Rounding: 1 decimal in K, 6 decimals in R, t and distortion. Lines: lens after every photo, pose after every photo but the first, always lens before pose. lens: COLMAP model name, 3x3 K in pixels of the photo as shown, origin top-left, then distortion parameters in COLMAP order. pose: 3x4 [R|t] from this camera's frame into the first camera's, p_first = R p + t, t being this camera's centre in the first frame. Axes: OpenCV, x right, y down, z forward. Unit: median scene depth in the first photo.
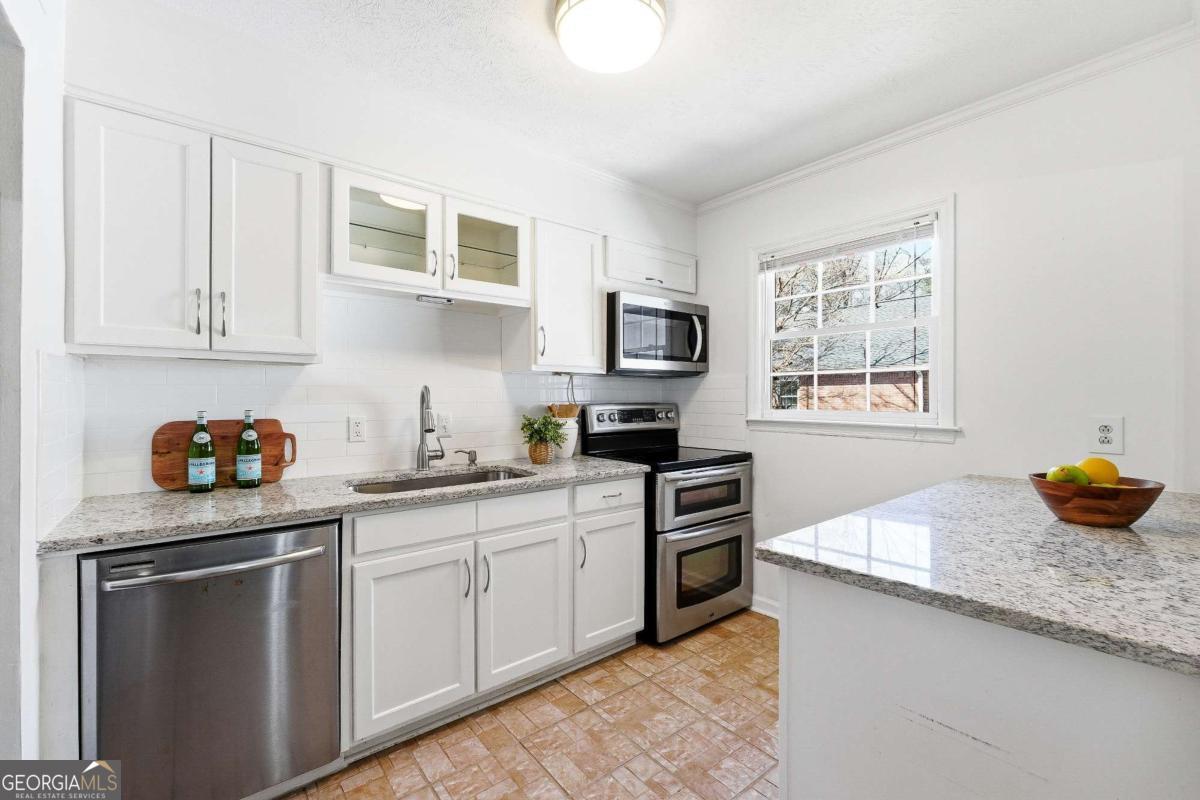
lens RADIAL K [[503.7, 0, 600.0], [0, 503.7, 400.0], [0, 0, 1]] dist [-0.014986, 0.000098]
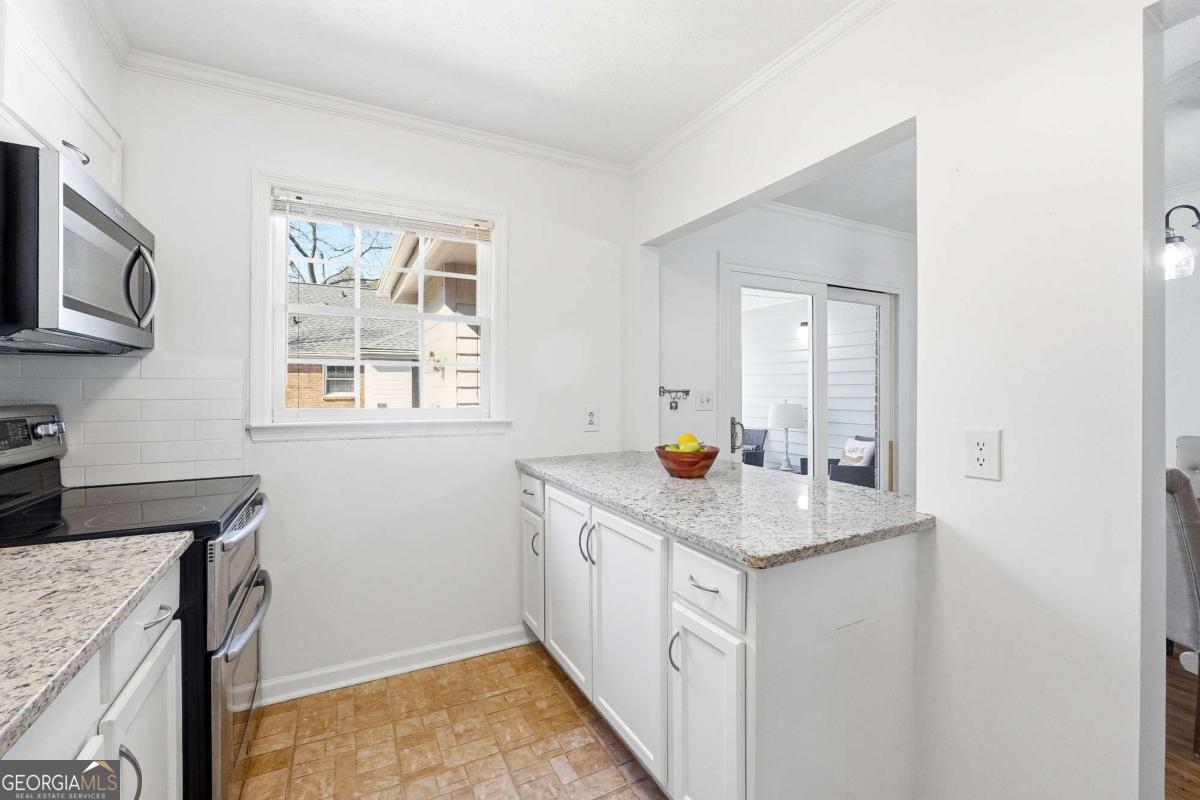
lens RADIAL K [[501.6, 0, 594.4], [0, 501.6, 392.3], [0, 0, 1]] dist [-0.010448, 0.000578]
pose [[0.206113, -0.005905, 0.978510, -0.262834], [0.000548, 0.999982, 0.005919, -0.010216], [-0.978528, -0.000684, 0.206113, 0.425659]]
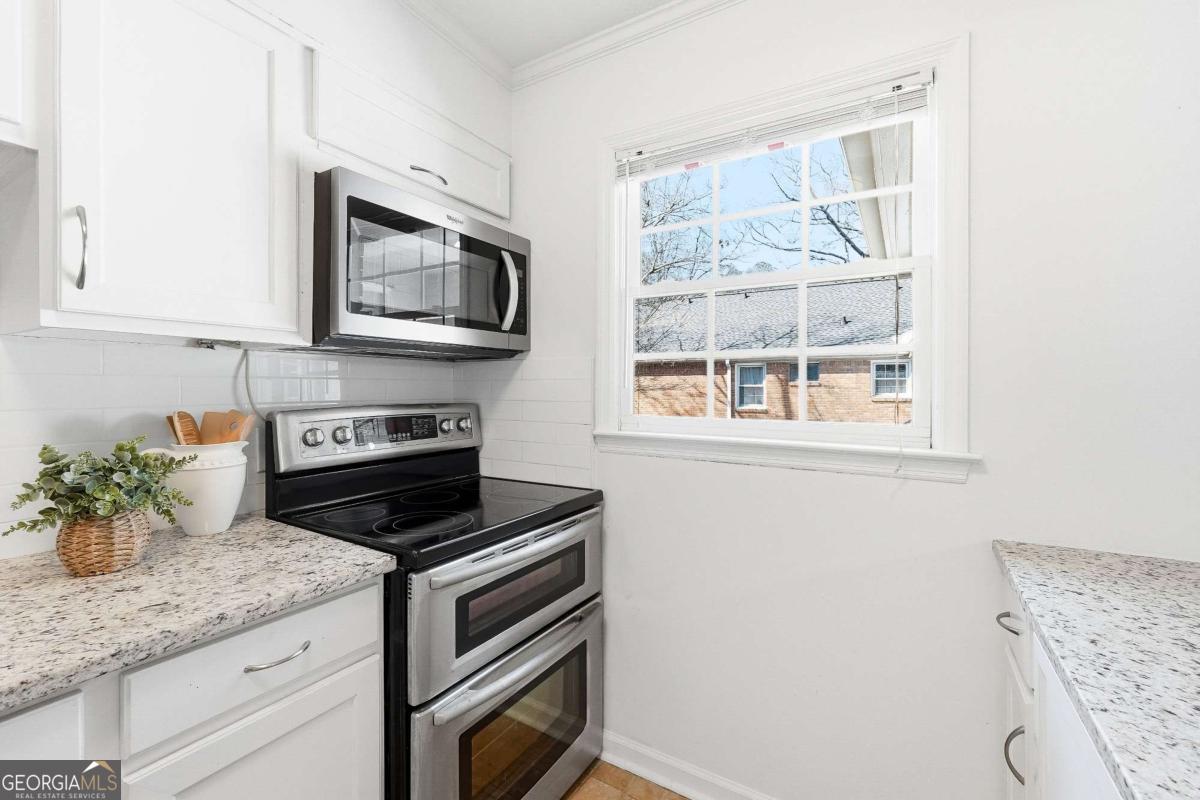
lens RADIAL K [[510.0, 0, 594.9], [0, 510.0, 388.2], [0, 0, 1]] dist [-0.018077, 0.000357]
pose [[0.944973, 0.002964, 0.327136, 0.101688], [-0.002339, 0.999995, -0.002303, -0.012445], [-0.327141, 0.001411, 0.944974, 0.451252]]
